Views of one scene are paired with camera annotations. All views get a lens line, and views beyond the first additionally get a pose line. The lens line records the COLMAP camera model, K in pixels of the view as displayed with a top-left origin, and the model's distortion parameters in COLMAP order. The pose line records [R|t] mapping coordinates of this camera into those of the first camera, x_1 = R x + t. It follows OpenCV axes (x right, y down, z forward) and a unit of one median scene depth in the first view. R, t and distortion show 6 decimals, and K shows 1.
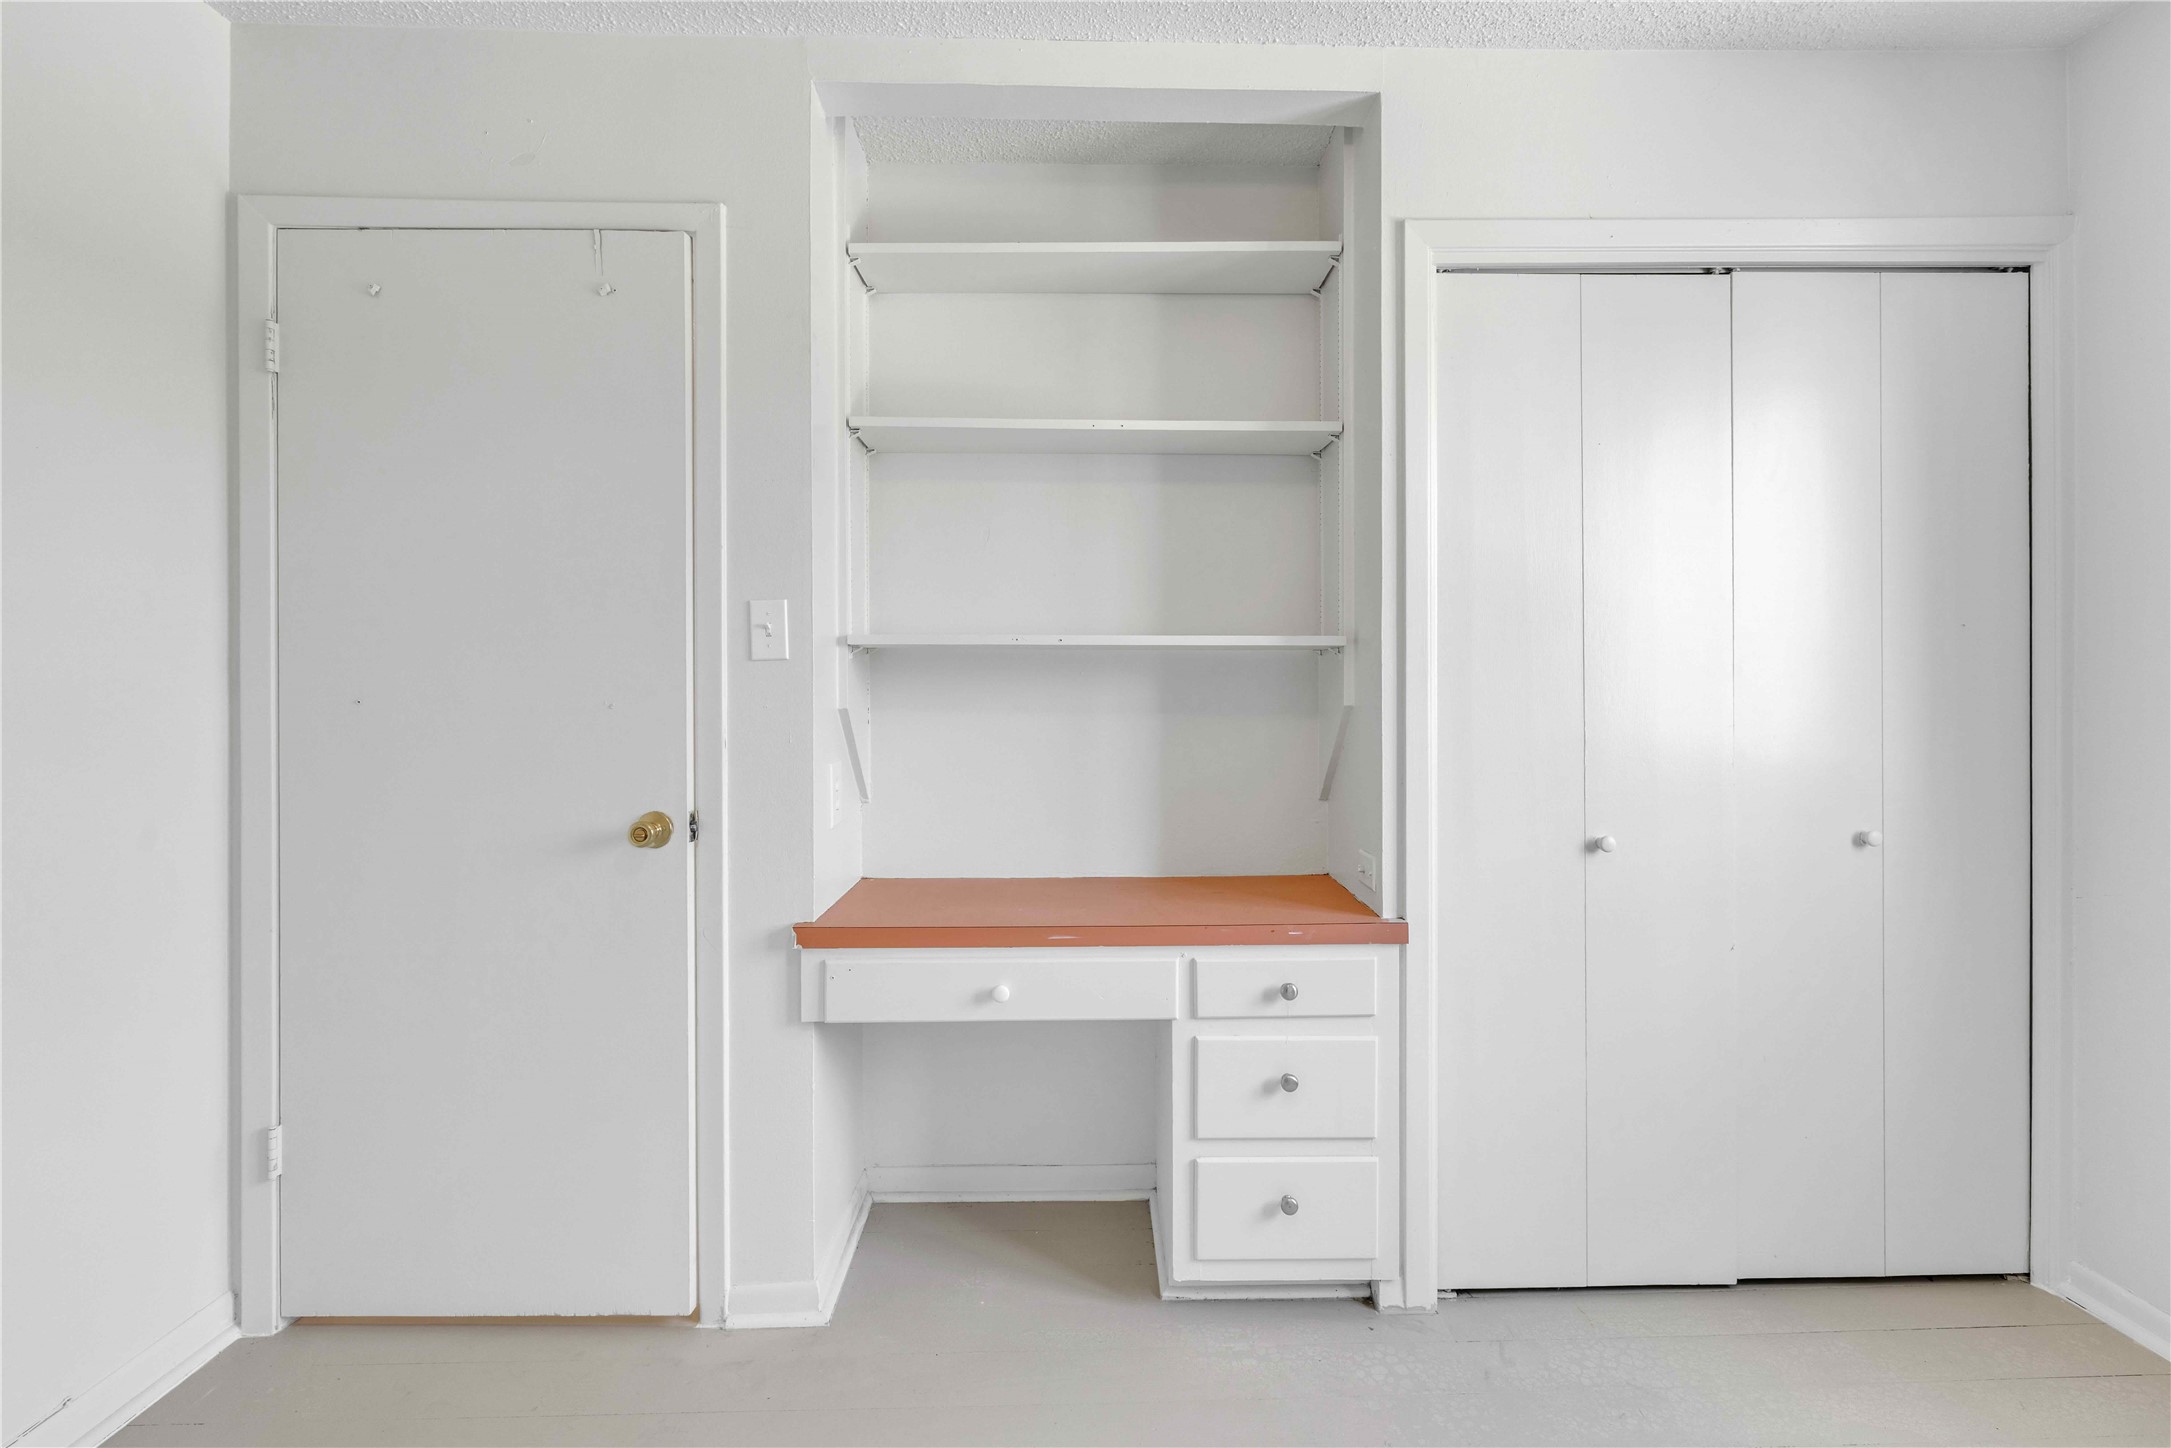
lens RADIAL K [[980.4, 0, 1089.6], [0, 980.4, 680.7], [0, 0, 1]] dist [0.002537, 0.000459]
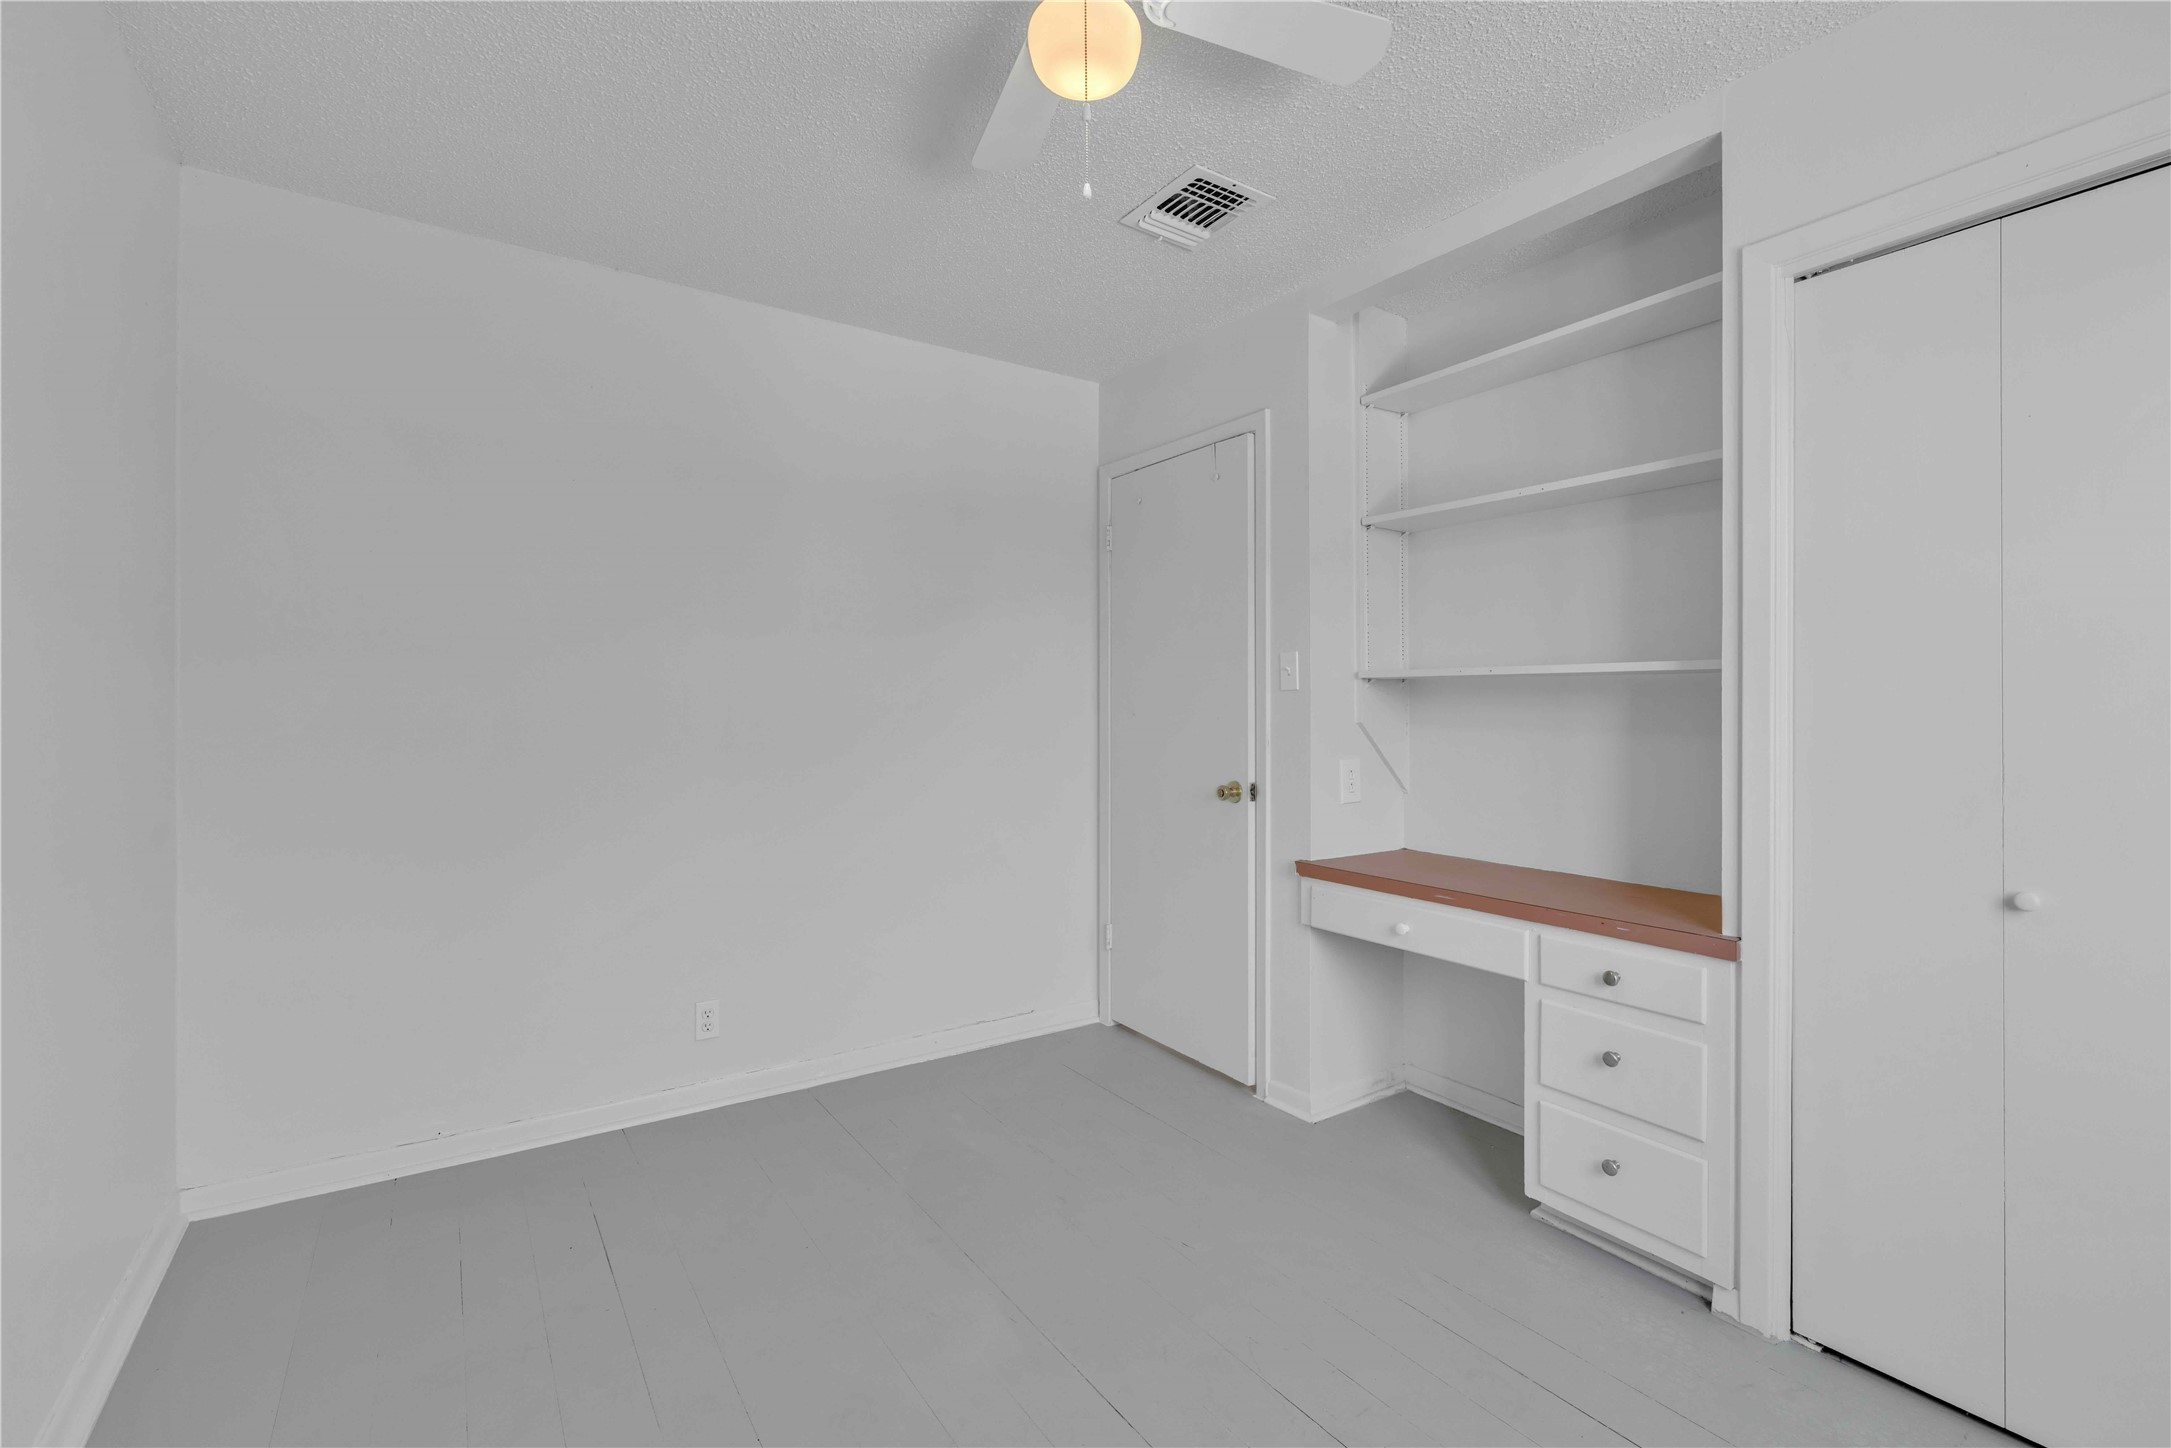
lens RADIAL K [[959.7, 0, 1094.3], [0, 959.7, 698.3], [0, 0, 1]] dist [0.001444, 0.000406]
pose [[0.544057, -0.004435, -0.839037, 0.795451], [0.001464, 0.999990, -0.004336, -0.002033], [0.839047, 0.001130, 0.544058, -0.099577]]
